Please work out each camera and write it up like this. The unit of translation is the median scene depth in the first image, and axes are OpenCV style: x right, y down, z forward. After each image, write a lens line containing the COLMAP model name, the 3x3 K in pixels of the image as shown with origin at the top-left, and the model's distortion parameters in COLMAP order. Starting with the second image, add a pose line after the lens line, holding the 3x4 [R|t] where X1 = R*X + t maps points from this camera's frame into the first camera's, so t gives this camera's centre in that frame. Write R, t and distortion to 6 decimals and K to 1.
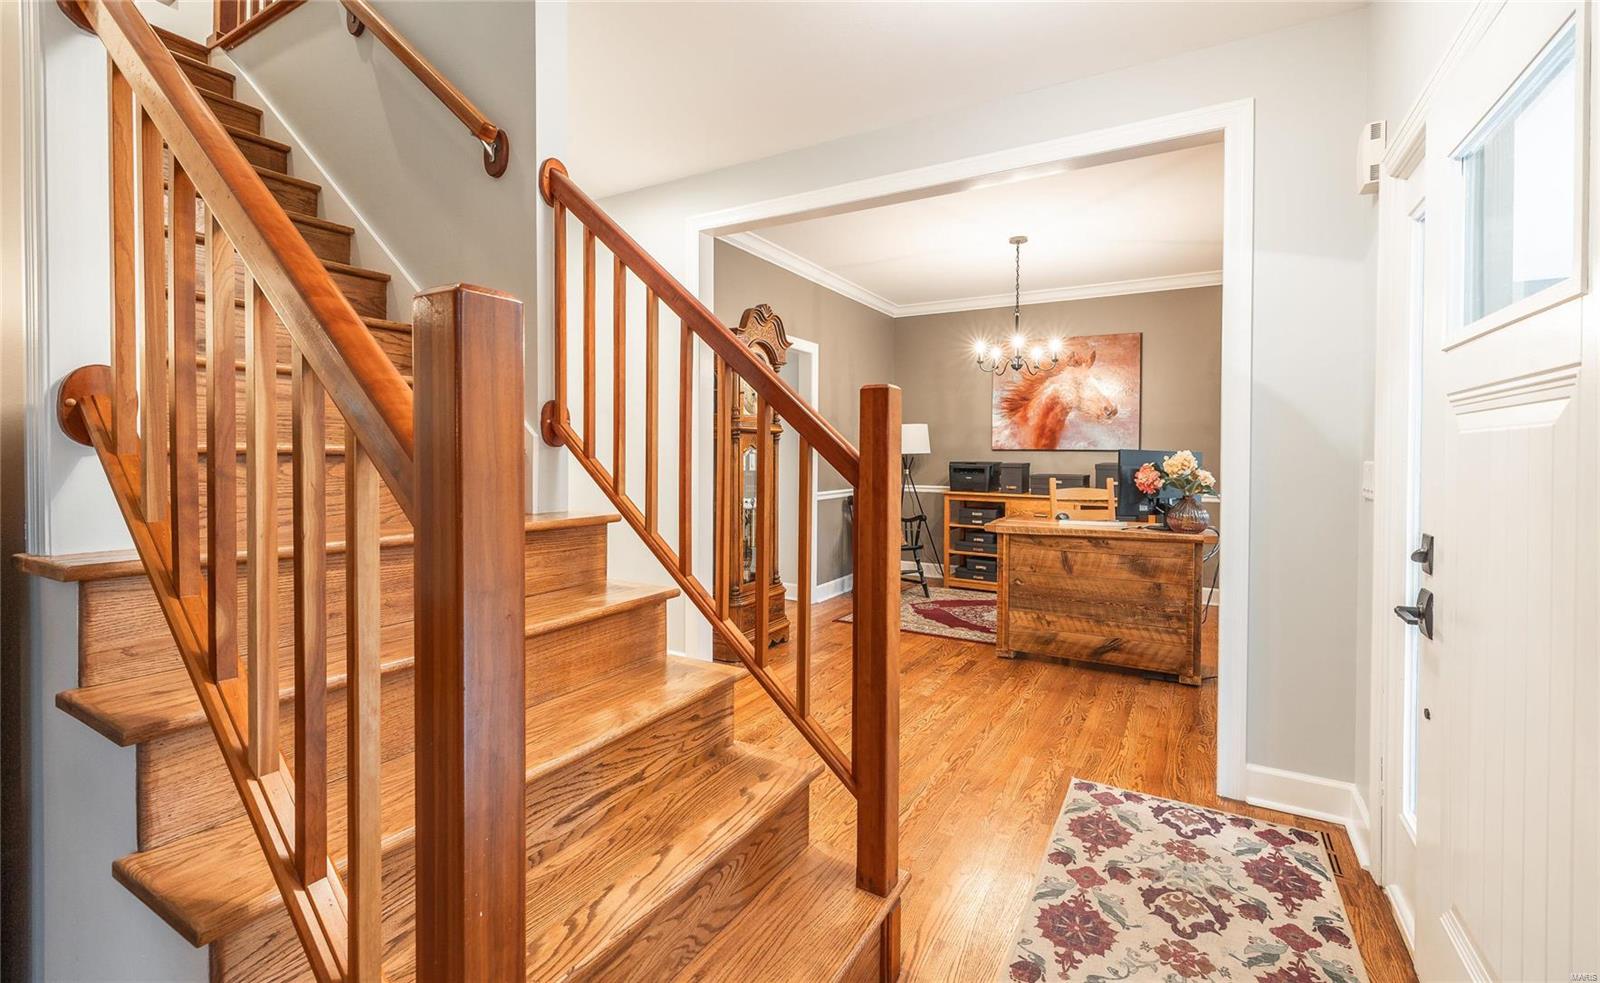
lens RADIAL K [[682.6, 0, 795.7], [0, 682.6, 478.0], [0, 0, 1]] dist [-0.000101, 0.000488]
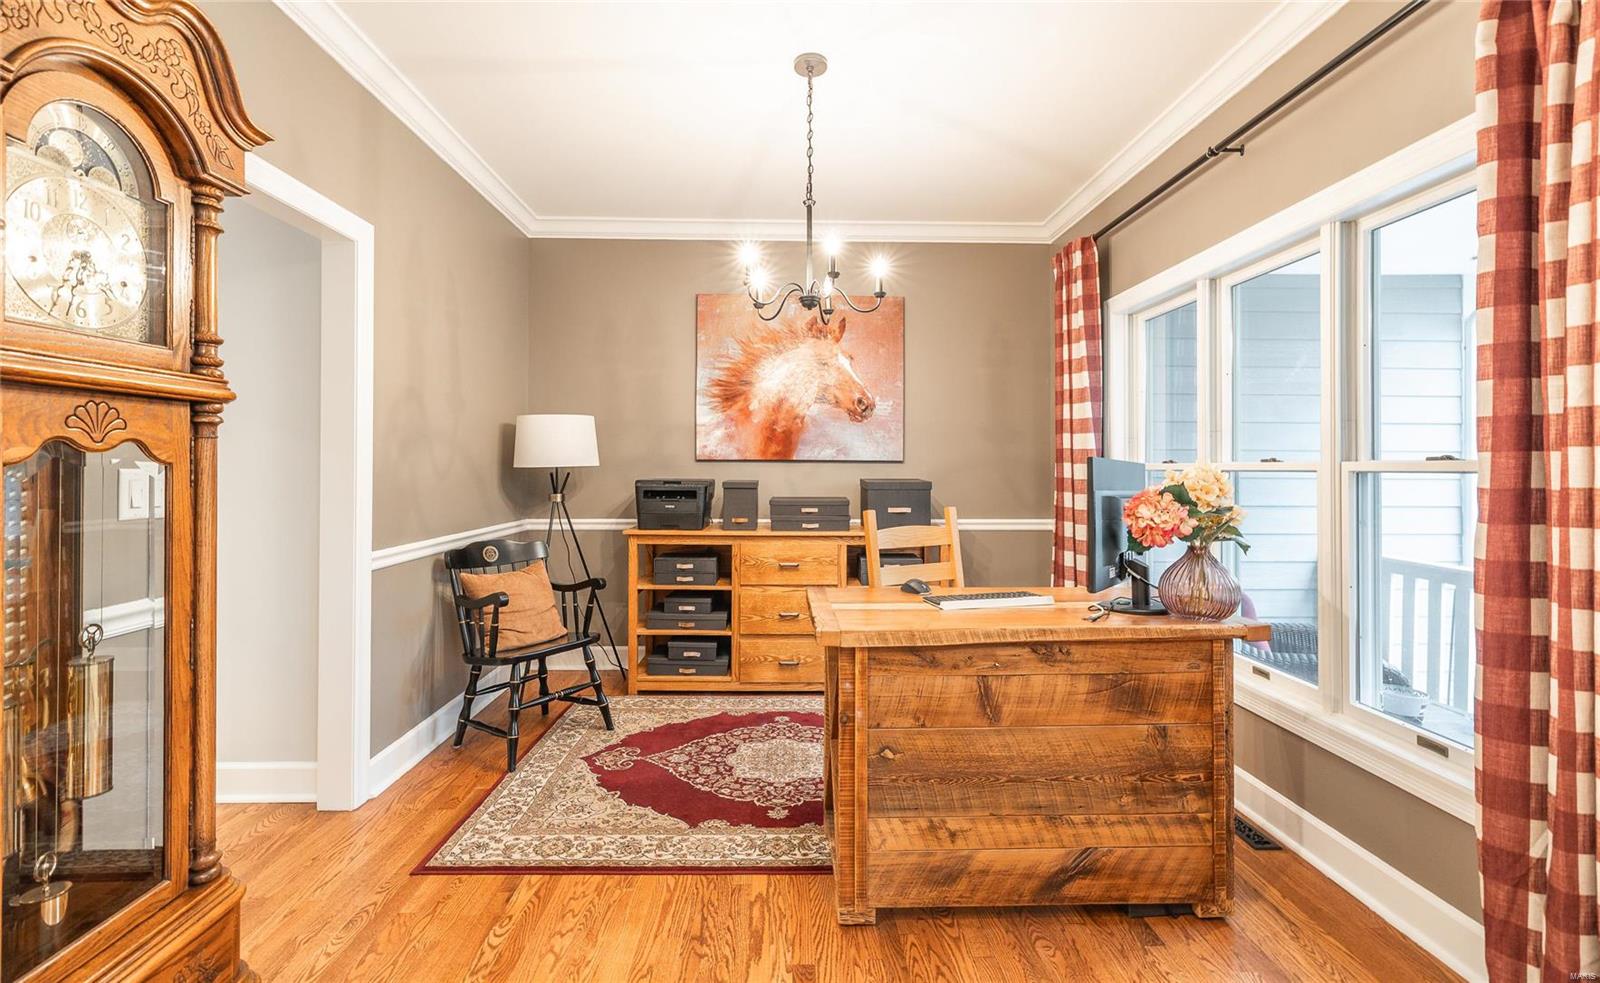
lens RADIAL K [[688.3, 0, 805.5], [0, 688.3, 465.1], [0, 0, 1]] dist [-0.009553, -0.000501]
pose [[0.838513, 0.000005, 0.544882, 0.035569], [0.020068, 0.999321, -0.030892, -0.023144], [-0.544513, 0.036838, 0.837943, 0.641020]]
